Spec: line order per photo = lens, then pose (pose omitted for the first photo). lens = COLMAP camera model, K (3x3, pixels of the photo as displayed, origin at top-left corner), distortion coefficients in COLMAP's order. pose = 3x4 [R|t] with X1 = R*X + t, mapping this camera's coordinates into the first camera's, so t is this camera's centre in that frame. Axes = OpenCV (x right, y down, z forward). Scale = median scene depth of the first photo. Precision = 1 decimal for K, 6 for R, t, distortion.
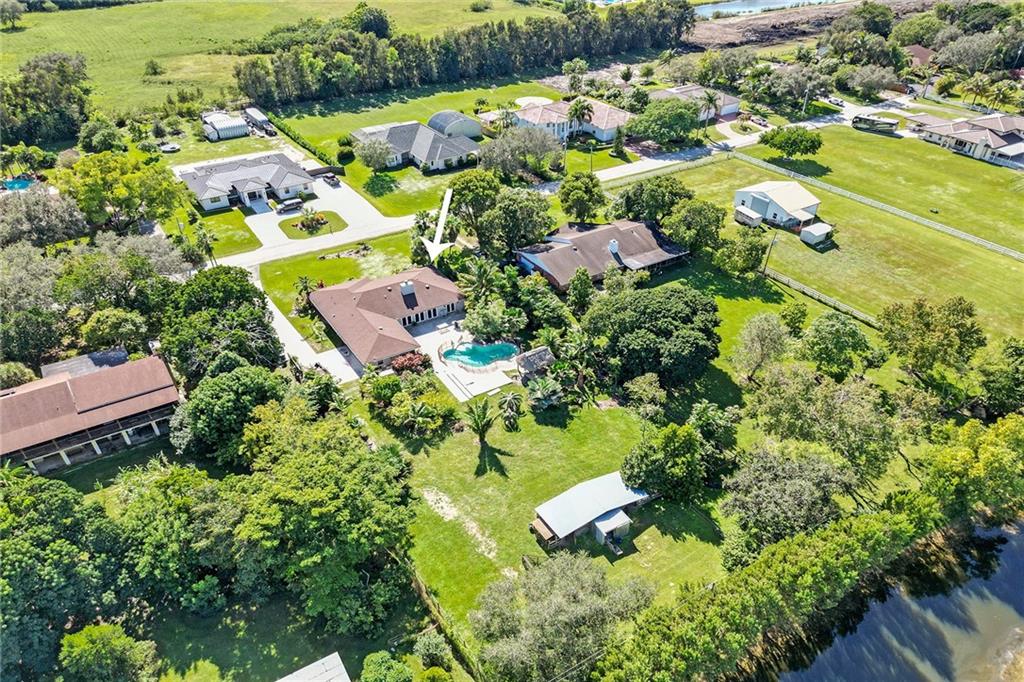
lens RADIAL K [[734.2, 0, 508.3], [0, 734.2, 373.2], [0, 0, 1]] dist [0.063301, -0.061667]
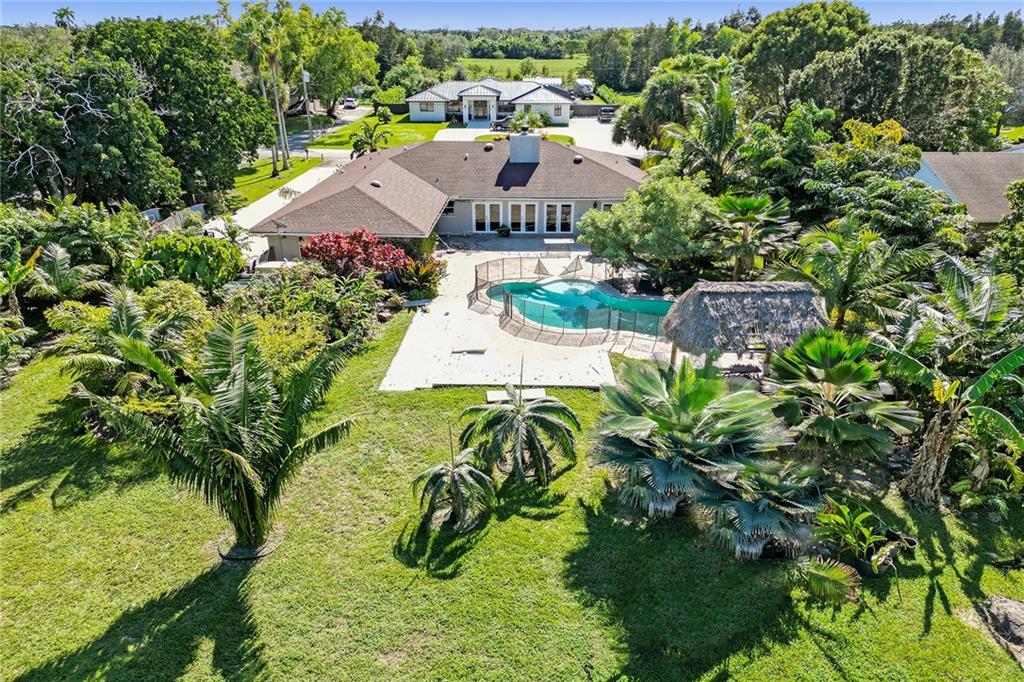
lens RADIAL K [[758.2, 0, 512.0], [0, 758.2, 341.0], [0, 0, 1]] dist [0.057372, -0.065454]
pose [[0.837543, 0.226341, -0.497285, 0.086593], [-0.325230, 0.937877, -0.120884, 0.034448], [0.439031, 0.262977, 0.859125, 0.666594]]
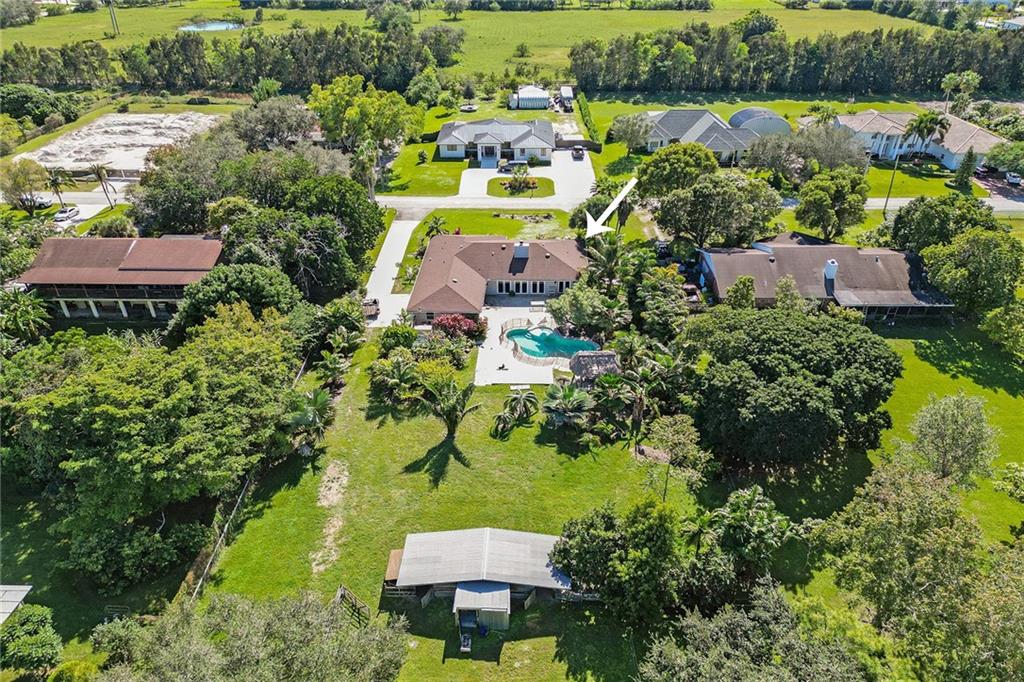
lens RADIAL K [[734.2, 0, 508.3], [0, 734.2, 373.2], [0, 0, 1]] dist [0.063301, -0.061667]
pose [[0.840095, 0.290771, -0.457921, 0.261827], [-0.315426, 0.948654, 0.023702, -0.001256], [0.441301, 0.124529, 0.888677, 0.286882]]
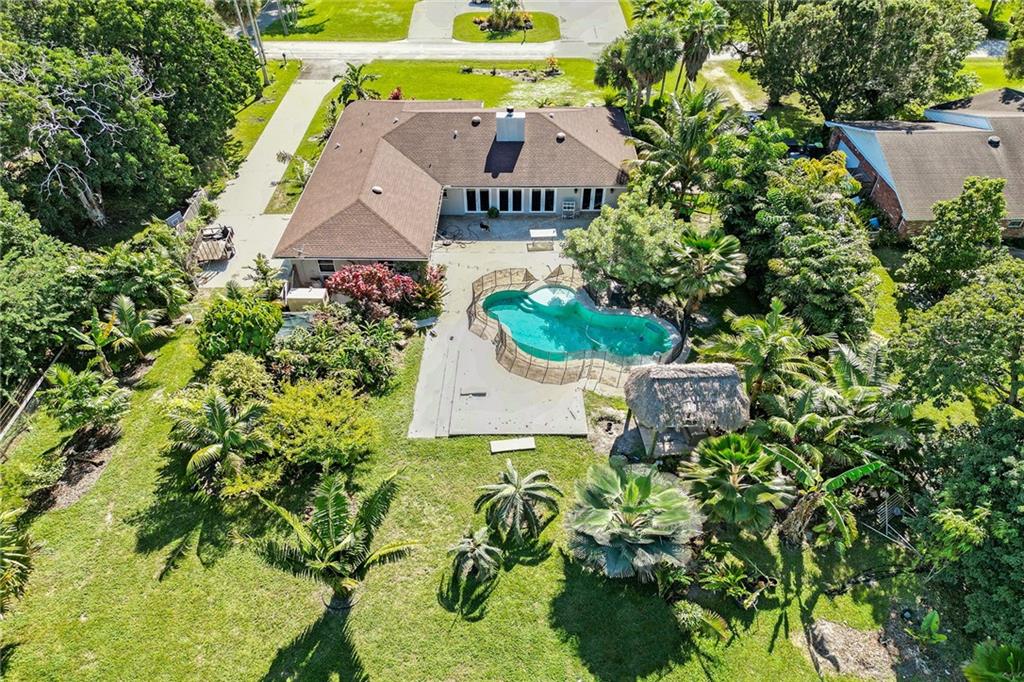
lens RADIAL K [[750.4, 0, 512.4], [0, 750.4, 406.1], [0, 0, 1]] dist [0.041890, -0.003947]
pose [[0.853533, 0.354276, -0.382060, 0.087136], [-0.307436, 0.934452, 0.179674, -0.043553], [0.420670, -0.035899, 0.906503, 0.598118]]
